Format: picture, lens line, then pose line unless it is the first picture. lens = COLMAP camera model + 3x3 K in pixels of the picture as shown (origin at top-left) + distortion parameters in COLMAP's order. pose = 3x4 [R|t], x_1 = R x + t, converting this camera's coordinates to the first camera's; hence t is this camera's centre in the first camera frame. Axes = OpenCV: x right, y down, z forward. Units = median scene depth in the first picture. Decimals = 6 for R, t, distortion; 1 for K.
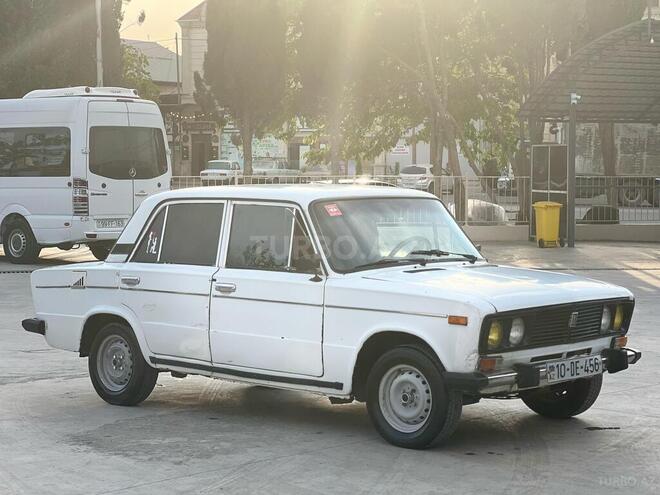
lens RADIAL K [[1473.0, 0, 332.1], [0, 1473.0, 227.5], [0, 0, 1]] dist [-0.031102, 4.150812]
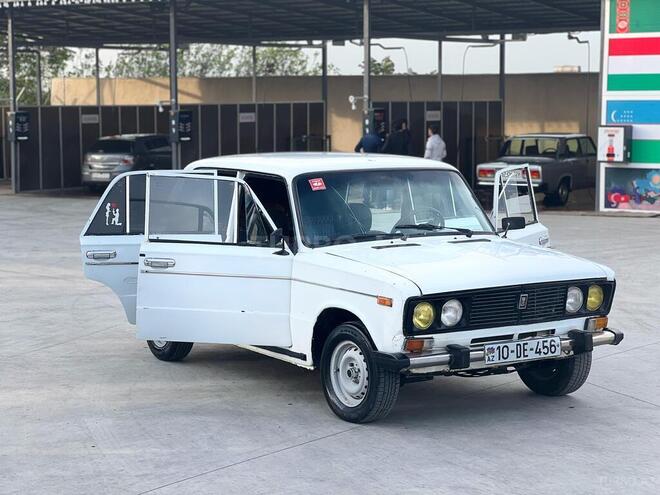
lens RADIAL K [[1473.0, 0, 332.1], [0, 1473.0, 227.5], [0, 0, 1]] dist [-0.031102, 4.150812]
pose [[0.963753, 0.022126, -0.265878, 0.302414], [-0.007178, 0.998345, 0.057060, -0.043045], [0.266701, -0.053083, 0.962316, 0.014224]]
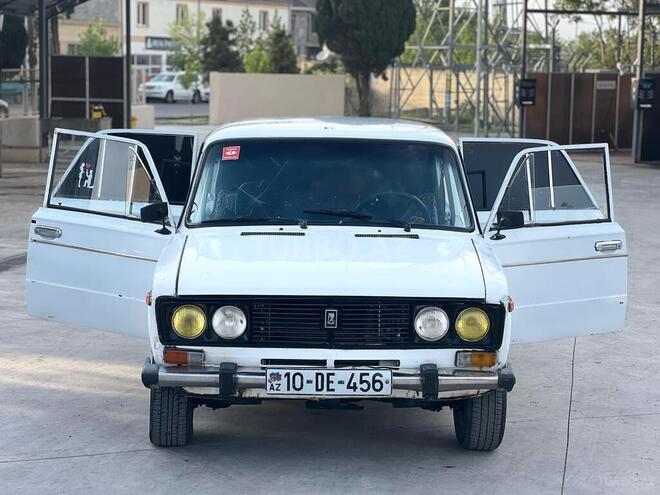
lens RADIAL K [[1473.0, 0, 332.1], [0, 1473.0, 227.5], [0, 0, 1]] dist [-0.031102, 4.150812]
pose [[0.686018, 0.095937, -0.721232, 0.701991], [-0.043280, 0.994894, 0.091171, -0.052415], [0.726296, -0.031330, 0.686667, 0.485277]]
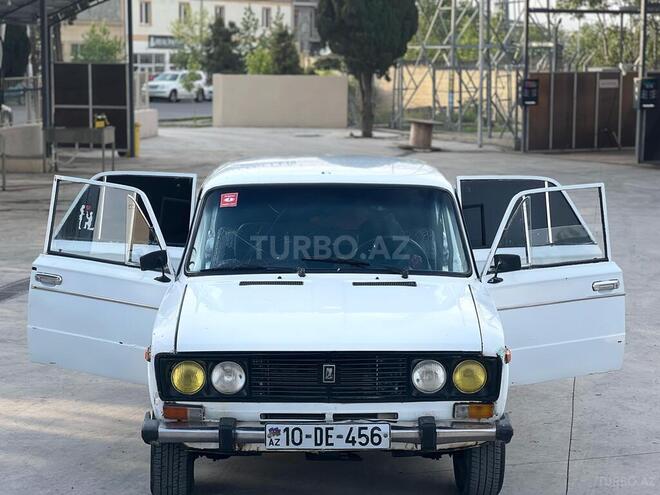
lens RADIAL K [[1473.0, 0, 332.1], [0, 1473.0, 227.5], [0, 0, 1]] dist [-0.031102, 4.150812]
pose [[0.684336, 0.091004, -0.723466, 0.706565], [-0.030454, 0.994883, 0.096338, -0.085451], [0.728531, -0.043895, 0.683605, 0.485861]]
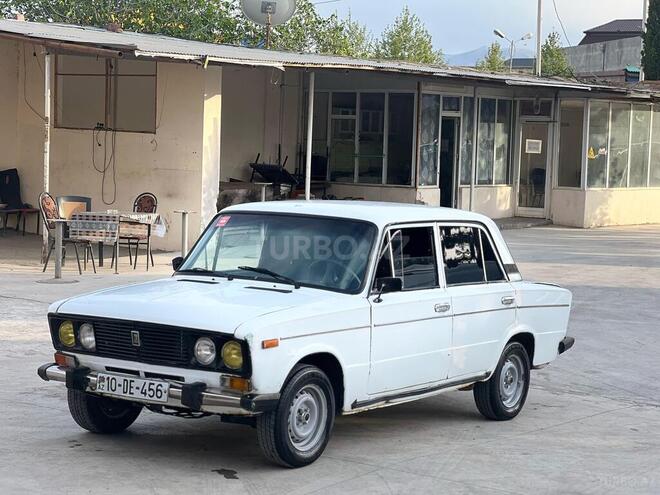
lens RADIAL K [[1473.0, 0, 332.1], [0, 1473.0, 227.5], [0, 0, 1]] dist [-0.031102, 4.150812]
pose [[0.139722, 0.057564, -0.988516, 1.160663], [-0.073621, 0.996150, 0.047603, -0.069305], [0.987450, 0.066124, 0.143422, 0.983084]]
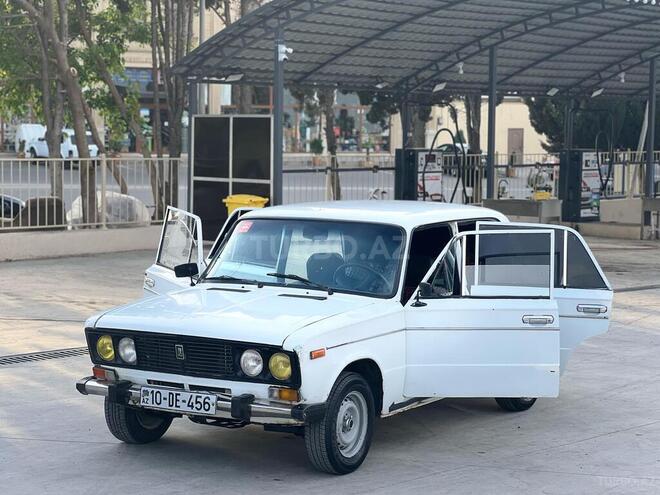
lens RADIAL K [[1473.0, 0, 332.1], [0, 1473.0, 227.5], [0, 0, 1]] dist [-0.031102, 4.150812]
pose [[0.195913, 0.072849, -0.977912, 1.154952], [-0.045574, 0.996836, 0.065129, -0.091651], [0.979562, 0.031808, 0.198613, 0.899806]]
